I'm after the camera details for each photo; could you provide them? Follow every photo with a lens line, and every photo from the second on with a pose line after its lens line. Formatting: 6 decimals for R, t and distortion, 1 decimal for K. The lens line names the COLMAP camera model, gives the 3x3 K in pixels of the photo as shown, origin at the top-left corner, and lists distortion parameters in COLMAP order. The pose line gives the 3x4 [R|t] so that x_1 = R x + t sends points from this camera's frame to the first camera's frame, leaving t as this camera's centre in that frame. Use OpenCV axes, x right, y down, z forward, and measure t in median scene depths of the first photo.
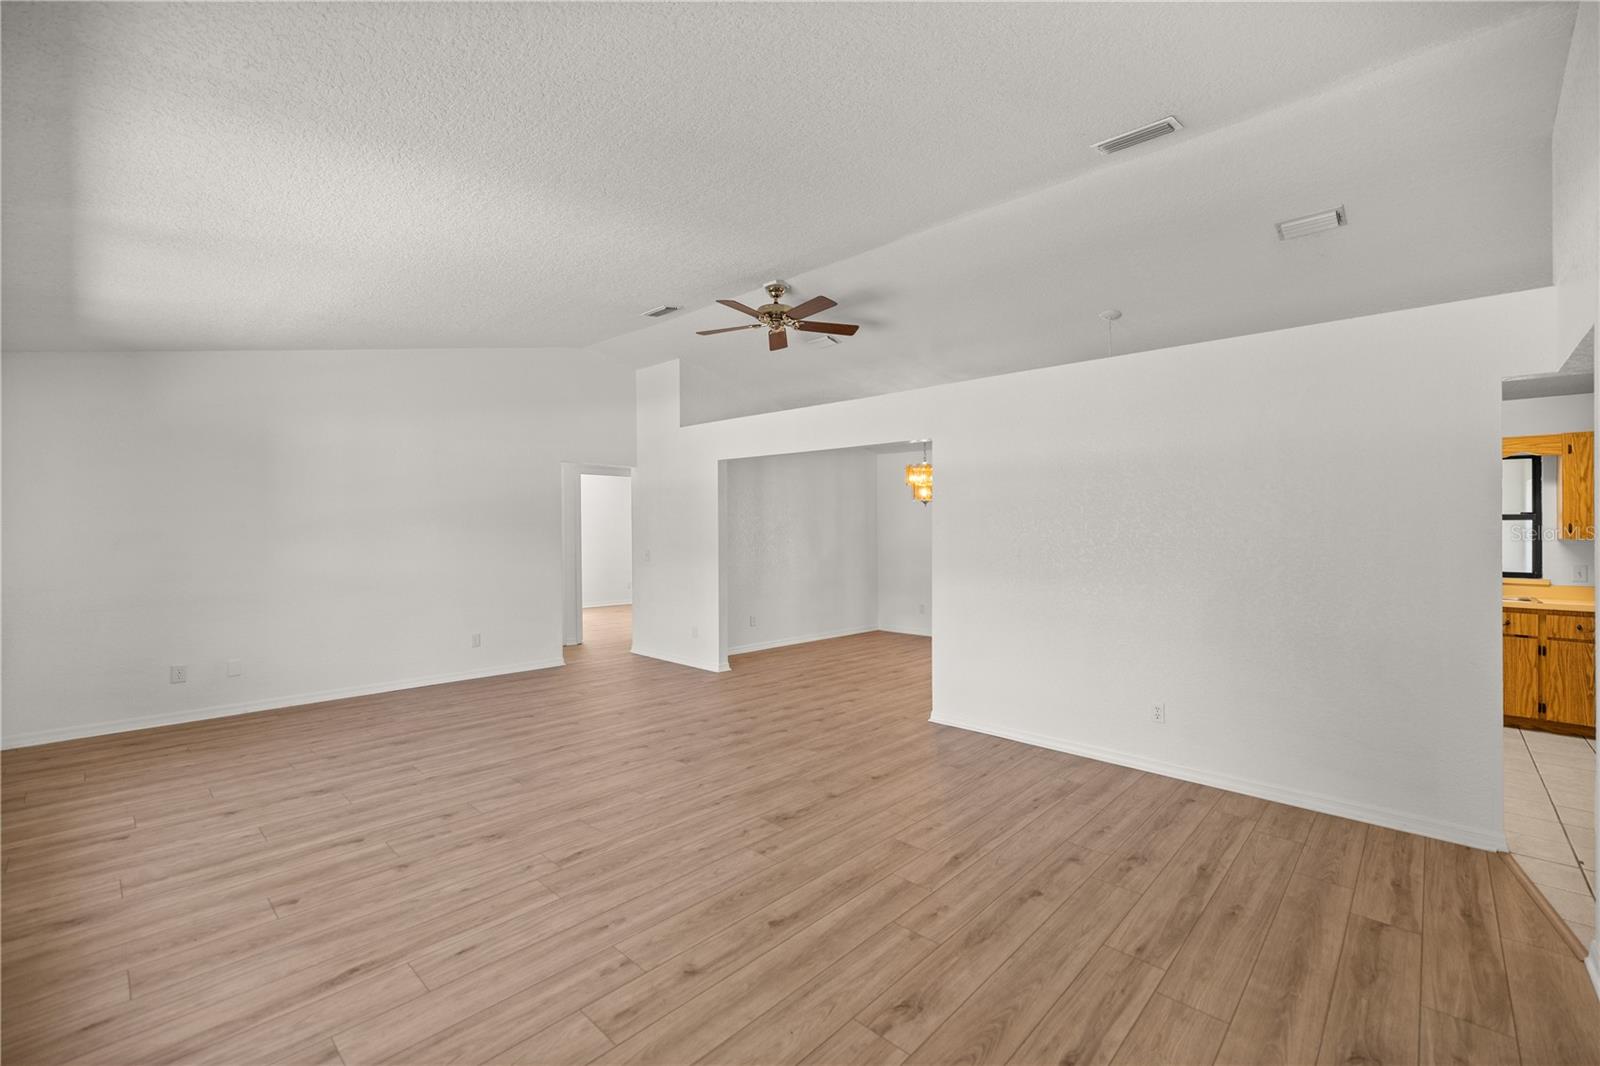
lens RADIAL K [[677.8, 0, 784.0], [0, 677.8, 543.7], [0, 0, 1]] dist [0.004751, -0.000019]
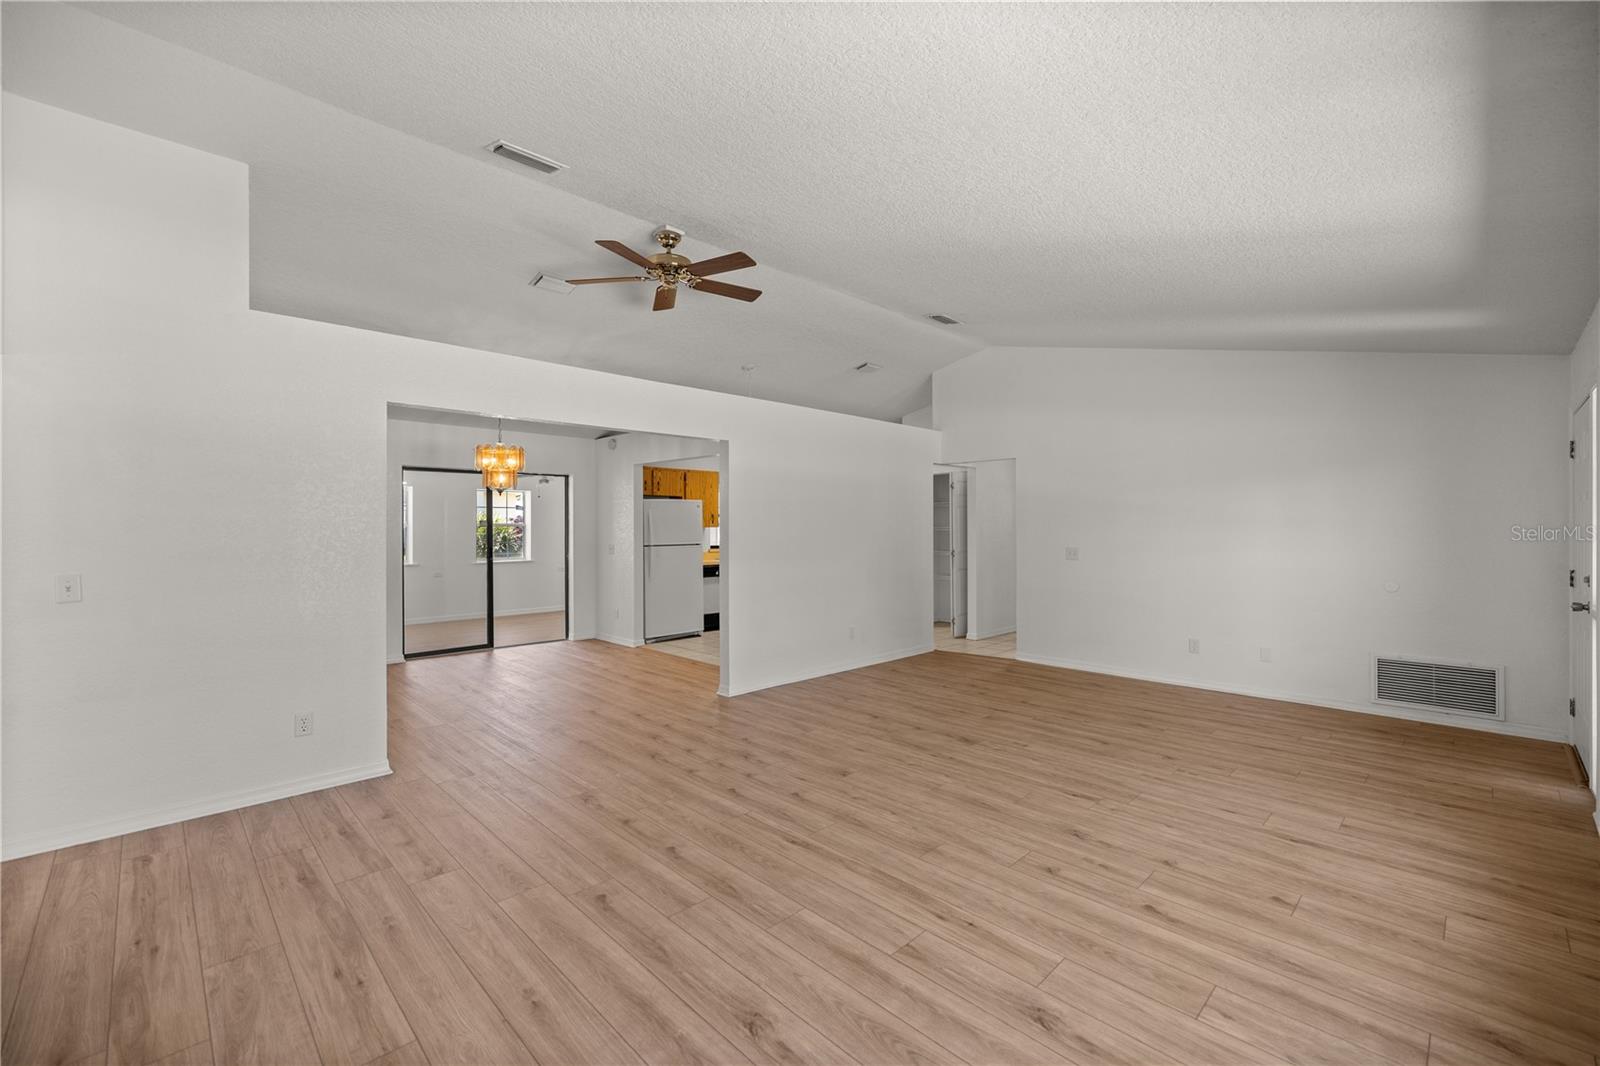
lens RADIAL K [[677.8, 0, 819.3], [0, 677.8, 539.2], [0, 0, 1]] dist [0.004751, -0.000019]
pose [[0.008392, -0.023900, 0.999679, -1.485519], [0.021315, 0.999491, 0.023716, -0.026207], [-0.999738, 0.021109, 0.008897, 1.436655]]
